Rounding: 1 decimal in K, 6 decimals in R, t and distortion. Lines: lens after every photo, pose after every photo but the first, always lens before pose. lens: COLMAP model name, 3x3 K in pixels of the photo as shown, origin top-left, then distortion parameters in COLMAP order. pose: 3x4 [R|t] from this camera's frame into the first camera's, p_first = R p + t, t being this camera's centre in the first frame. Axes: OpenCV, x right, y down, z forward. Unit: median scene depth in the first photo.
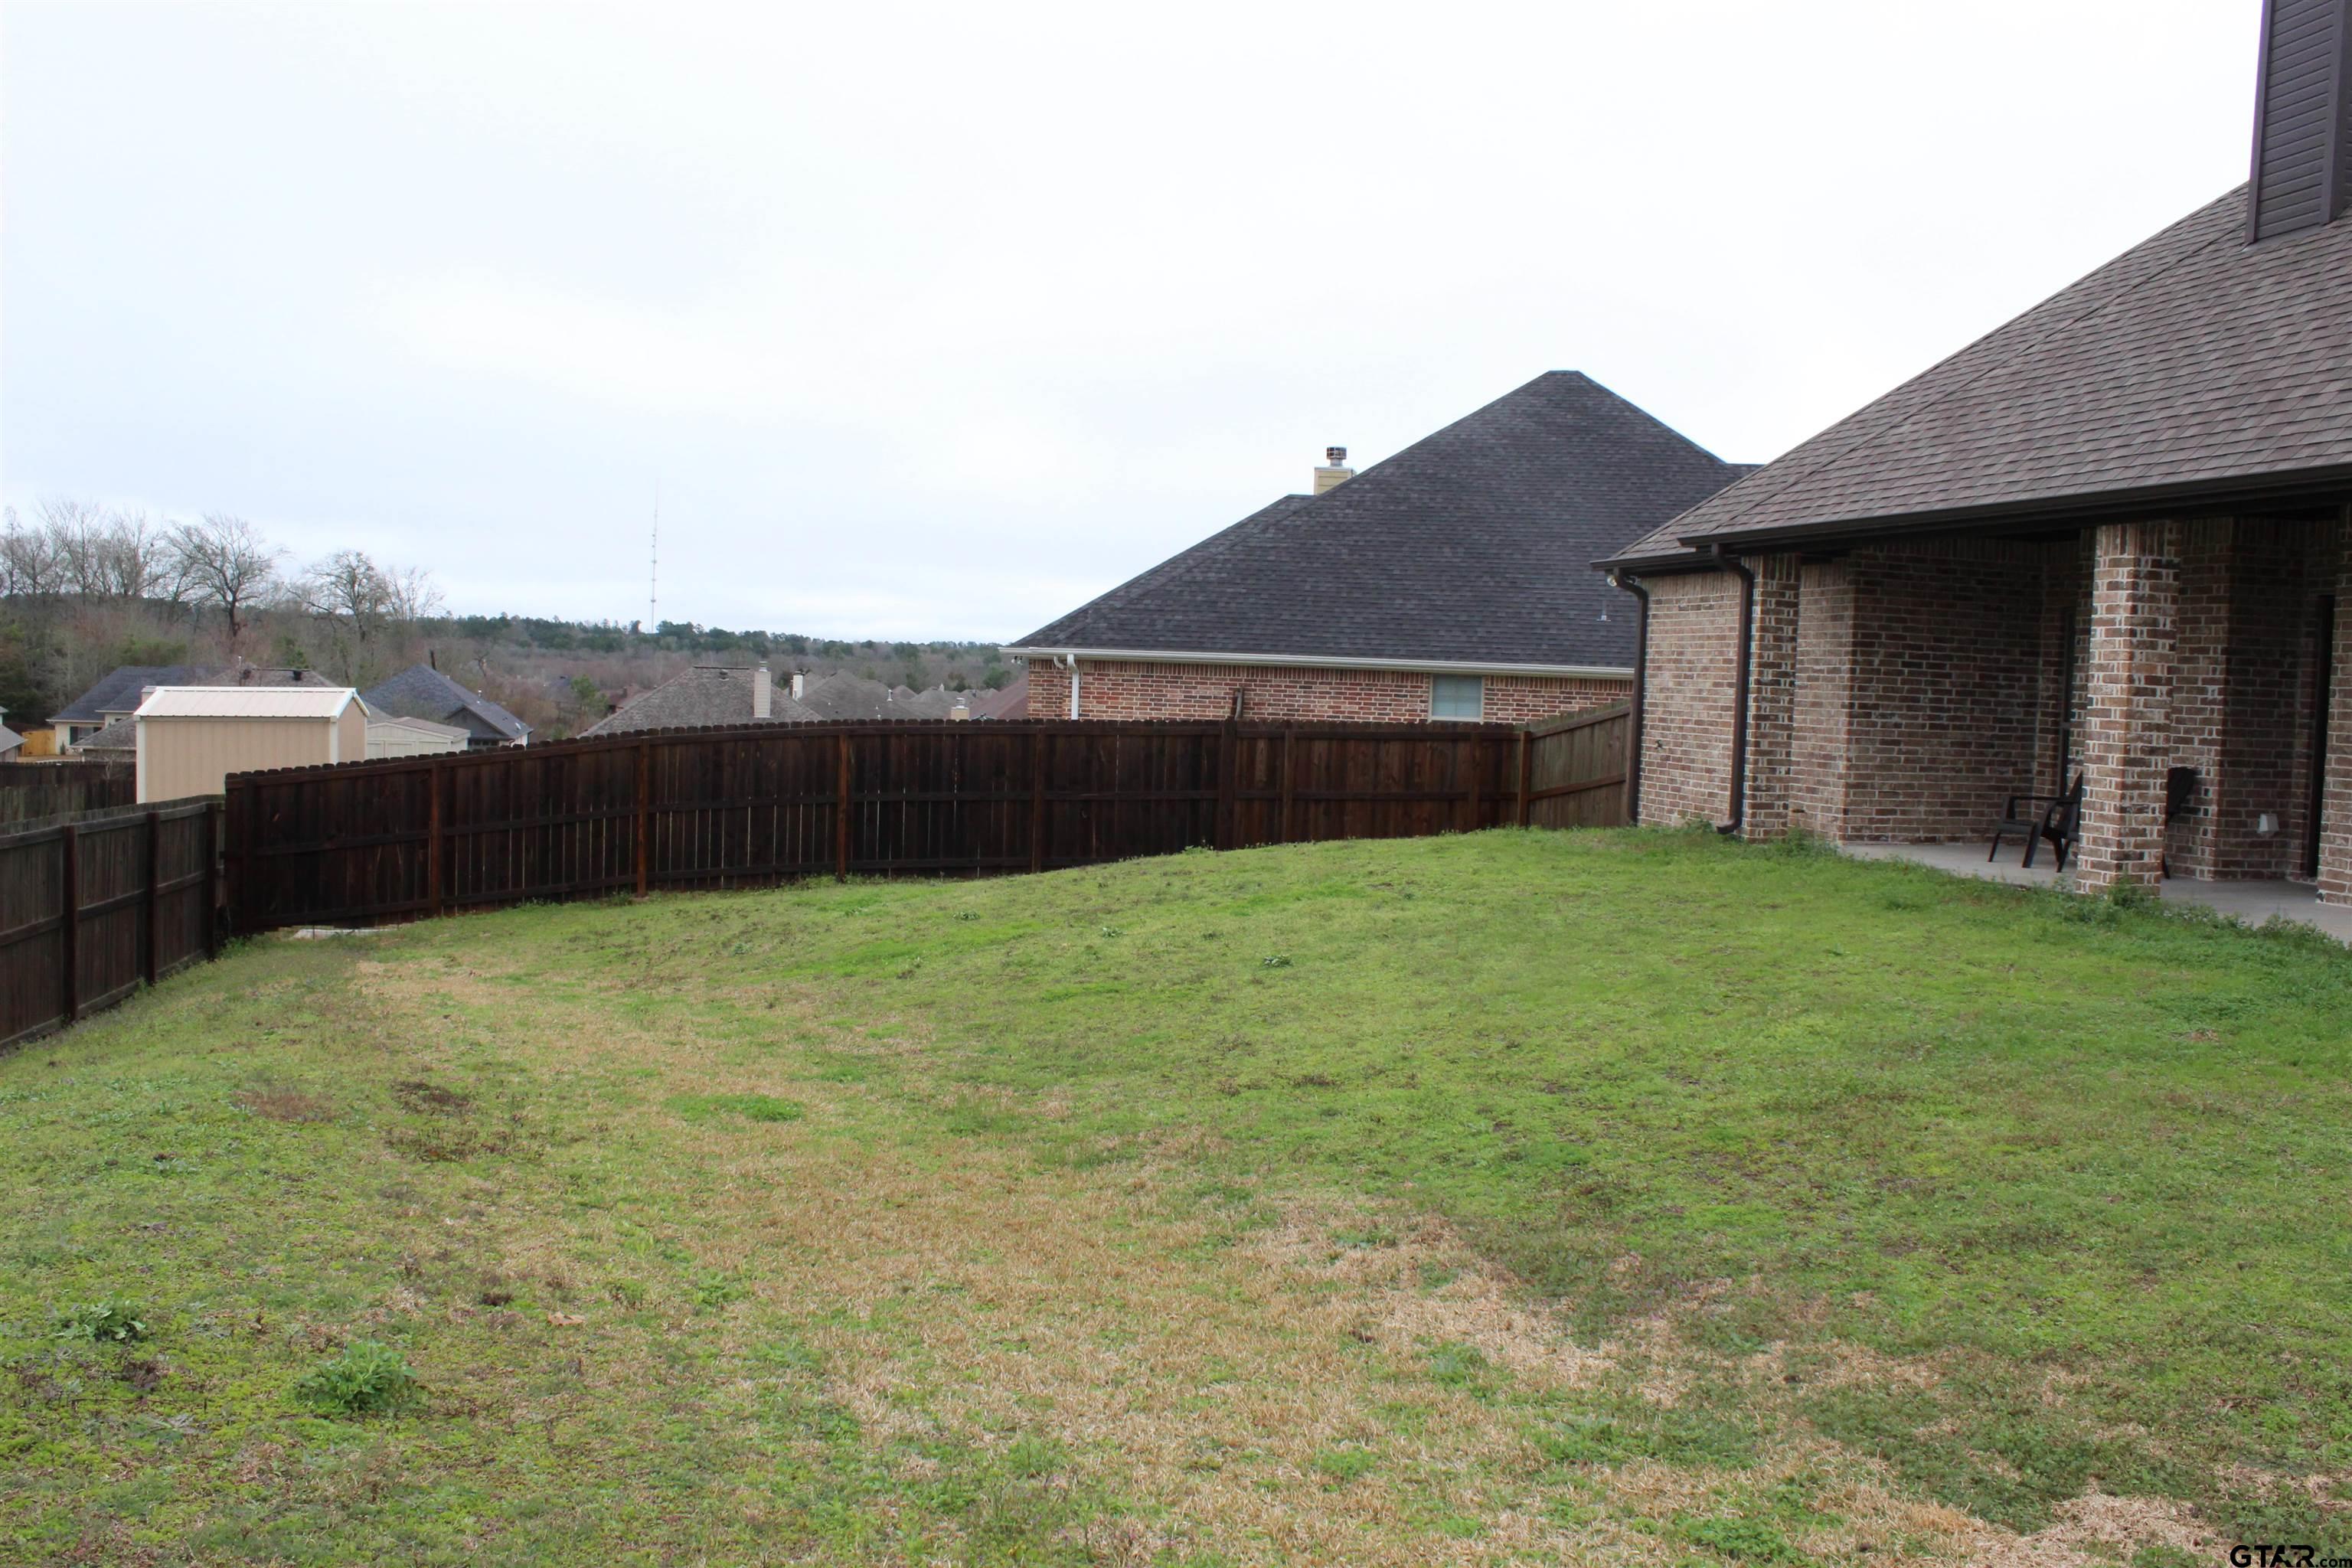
lens RADIAL K [[1947.3, 0, 1161.9], [0, 1947.3, 781.6], [0, 0, 1]] dist [-0.169700, 0.150766]
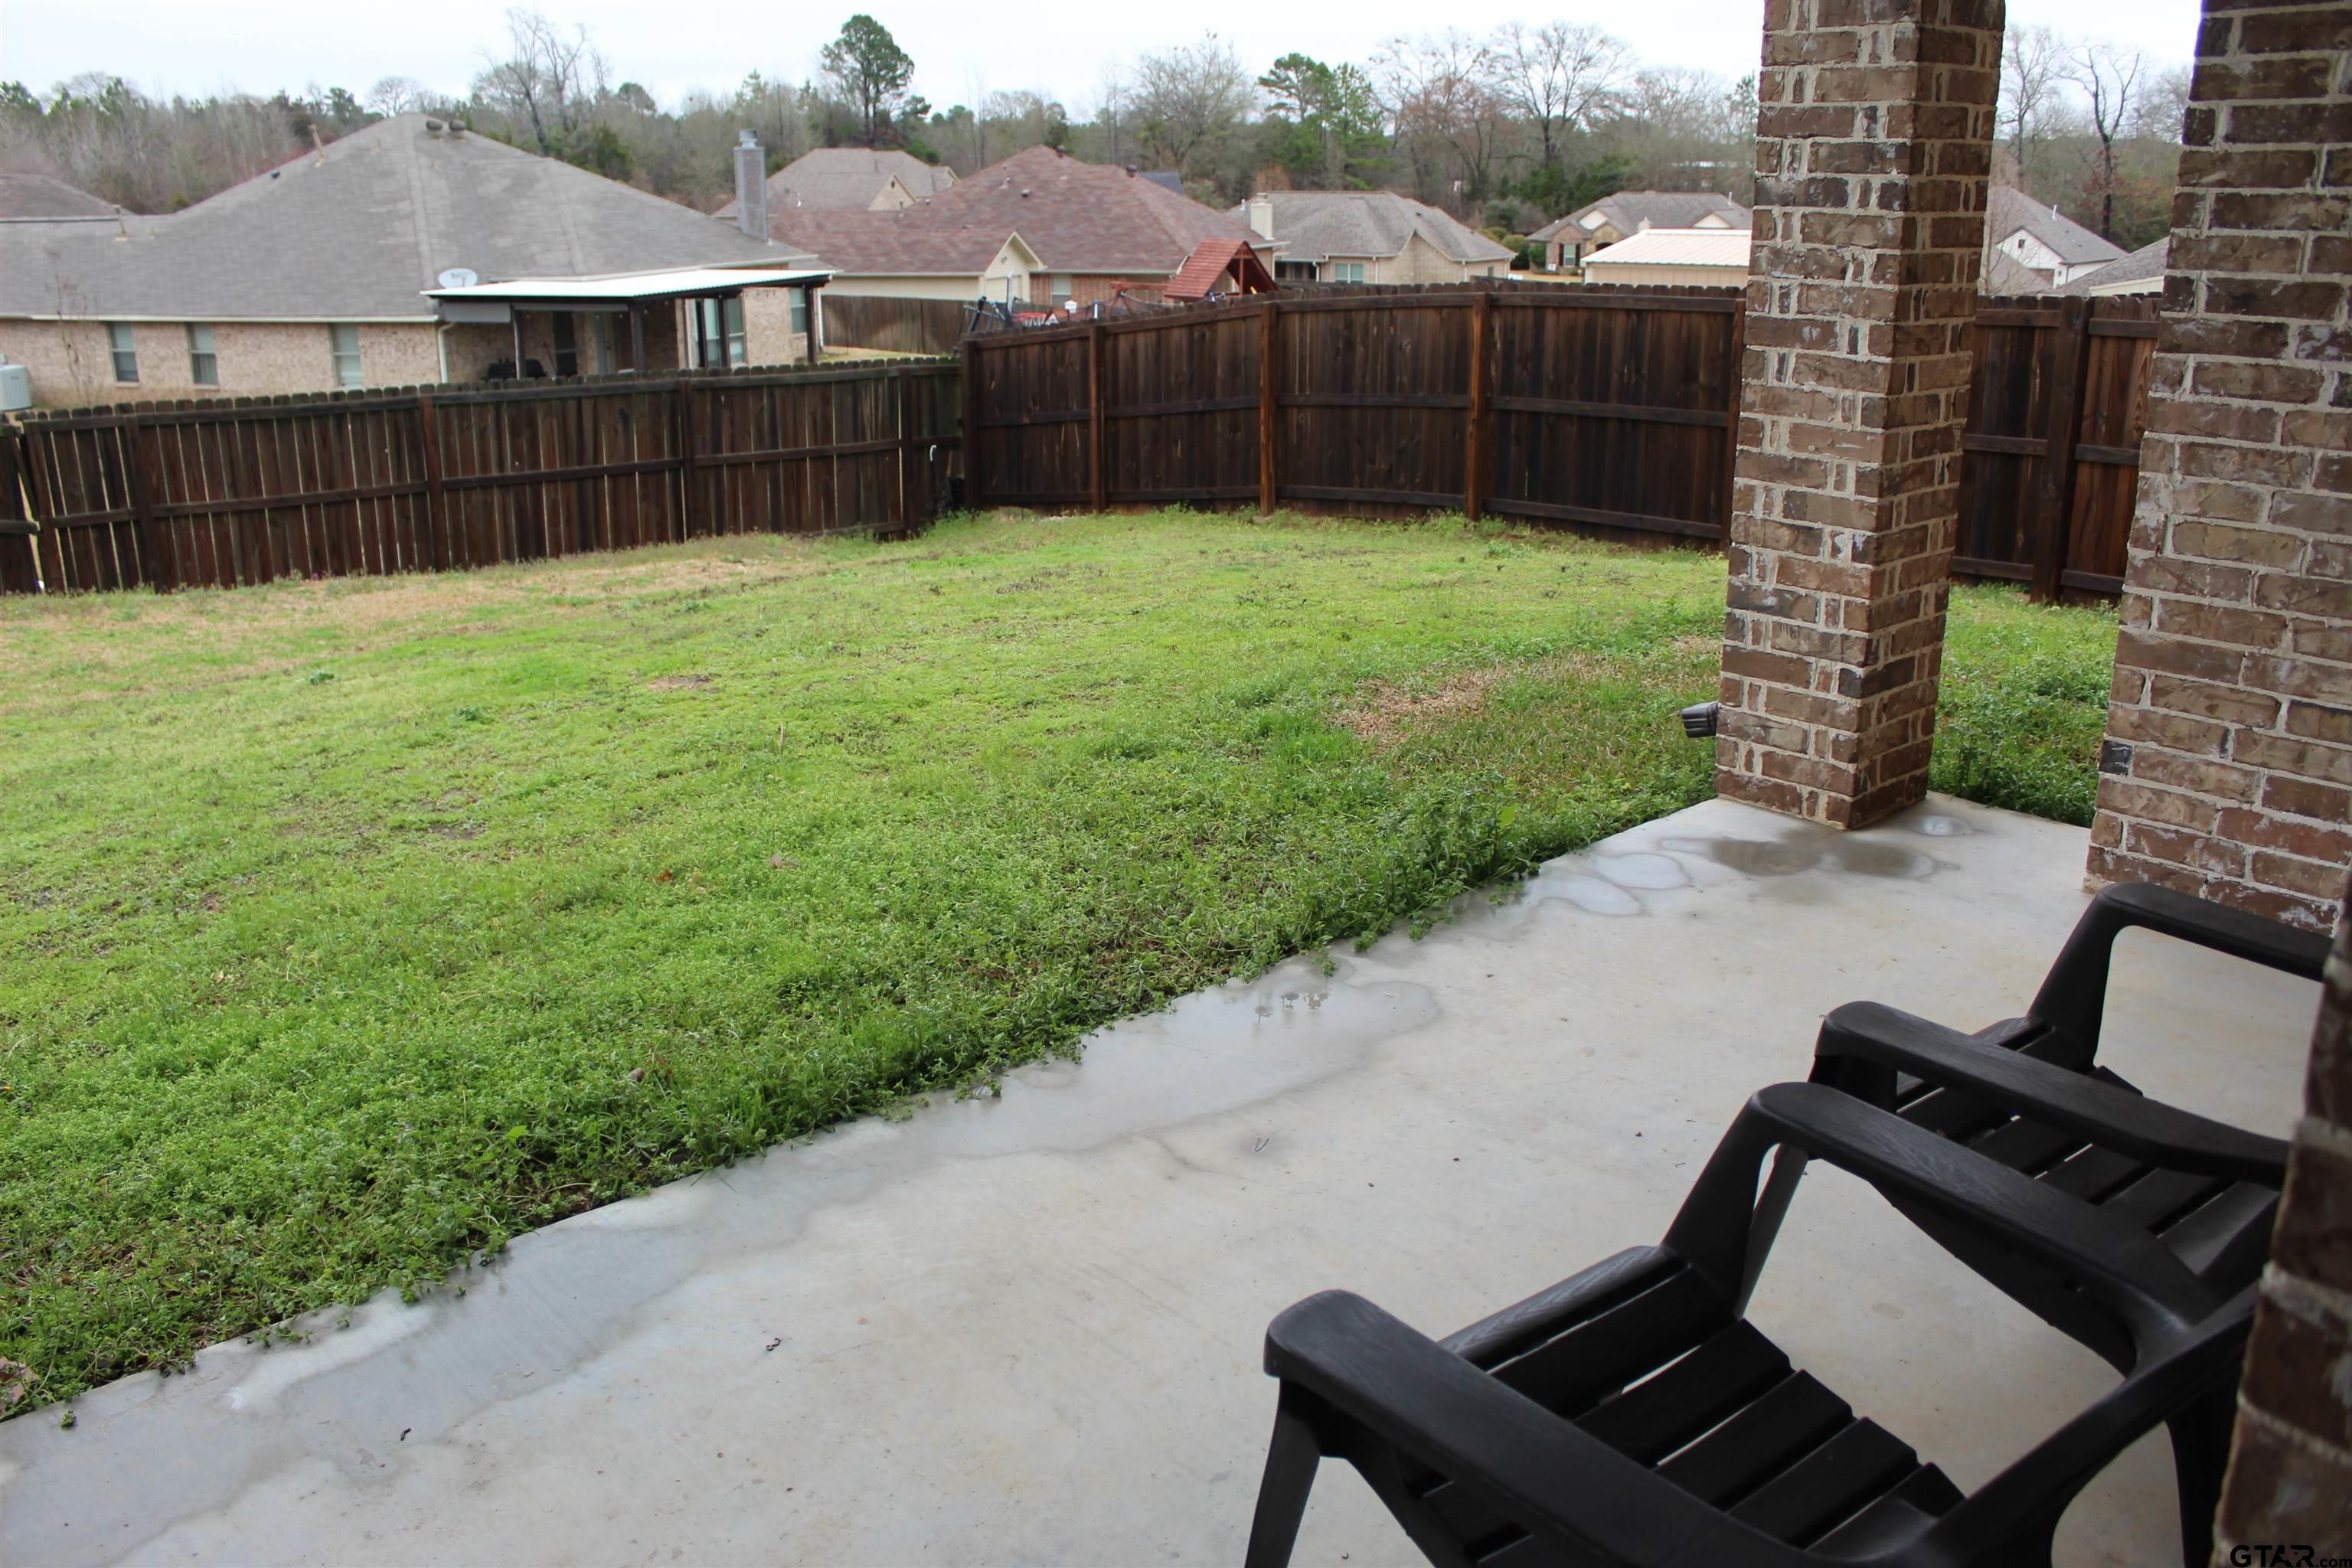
lens RADIAL K [[1947.3, 0, 1161.9], [0, 1947.3, 781.6], [0, 0, 1]] dist [-0.169700, 0.150766]
pose [[0.452438, 0.232097, -0.861064, 0.505443], [-0.022865, 0.968241, 0.248972, -0.036124], [0.891503, -0.092956, 0.443376, 0.795827]]
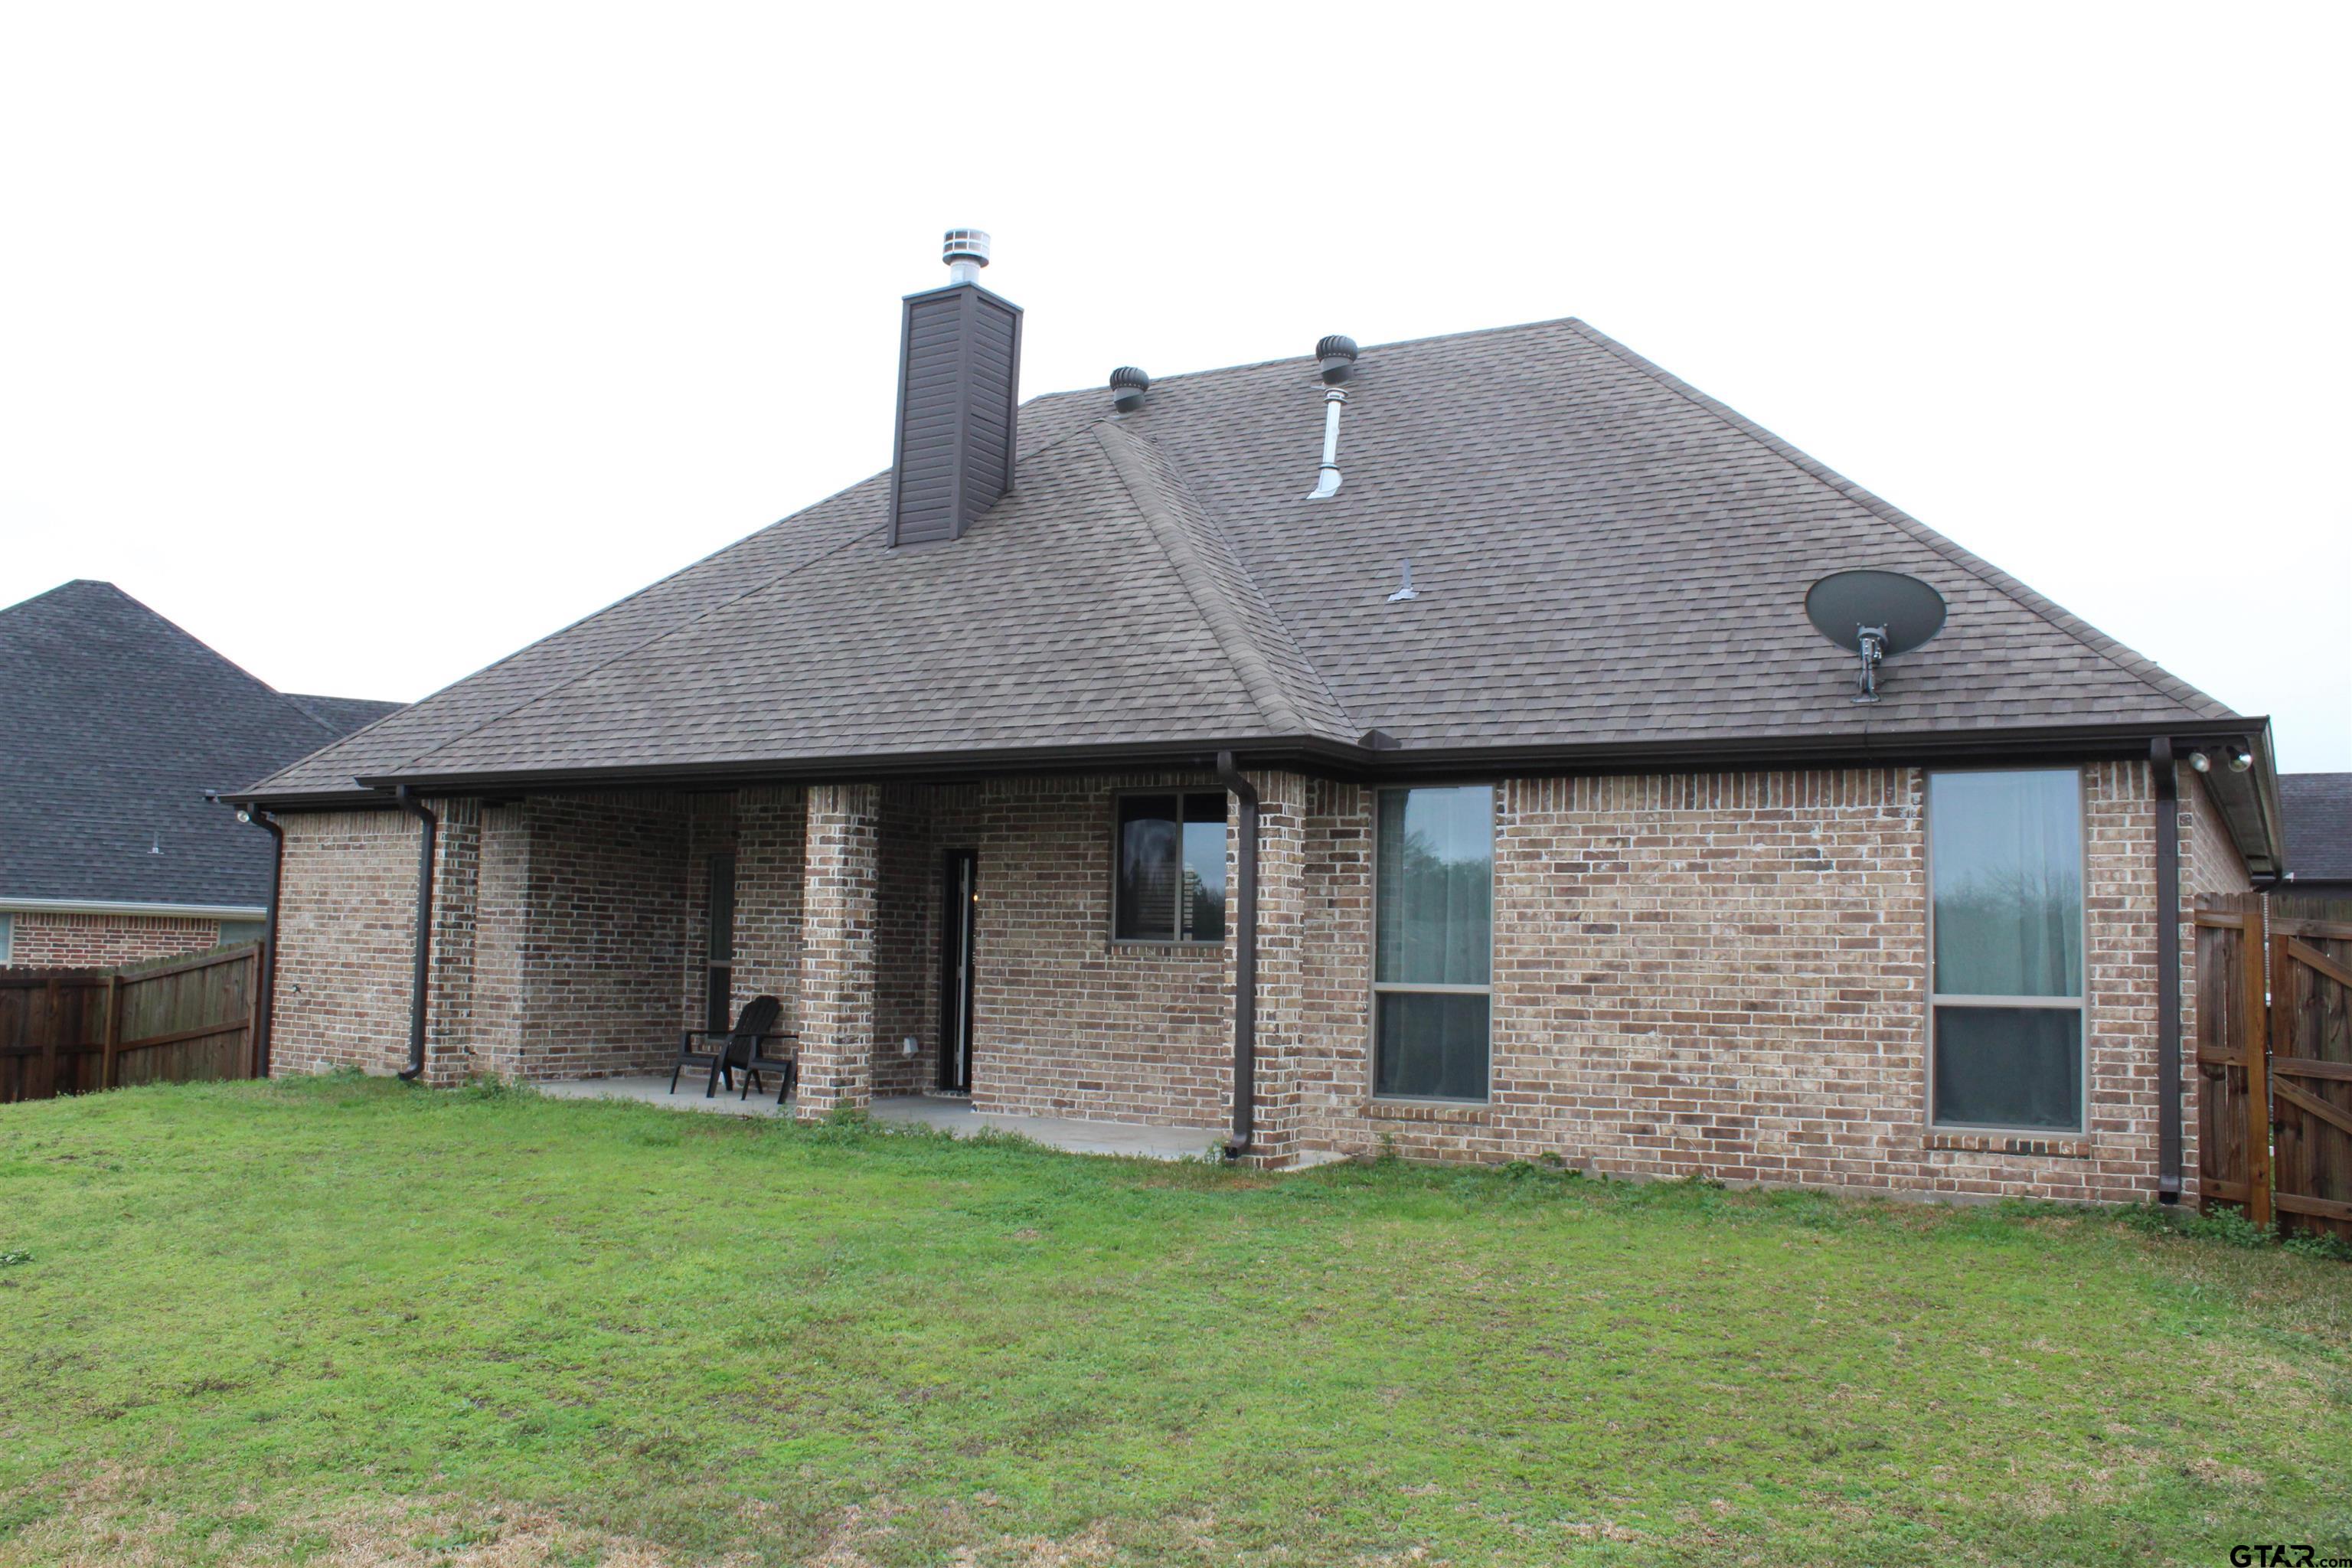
lens RADIAL K [[1947.3, 0, 1161.9], [0, 1947.3, 781.6], [0, 0, 1]] dist [-0.169700, 0.150766]
pose [[0.710994, 0.044939, 0.701761, -0.118939], [0.039981, 0.993758, -0.104145, -0.007803], [-0.702061, 0.102103, 0.704759, 0.031564]]
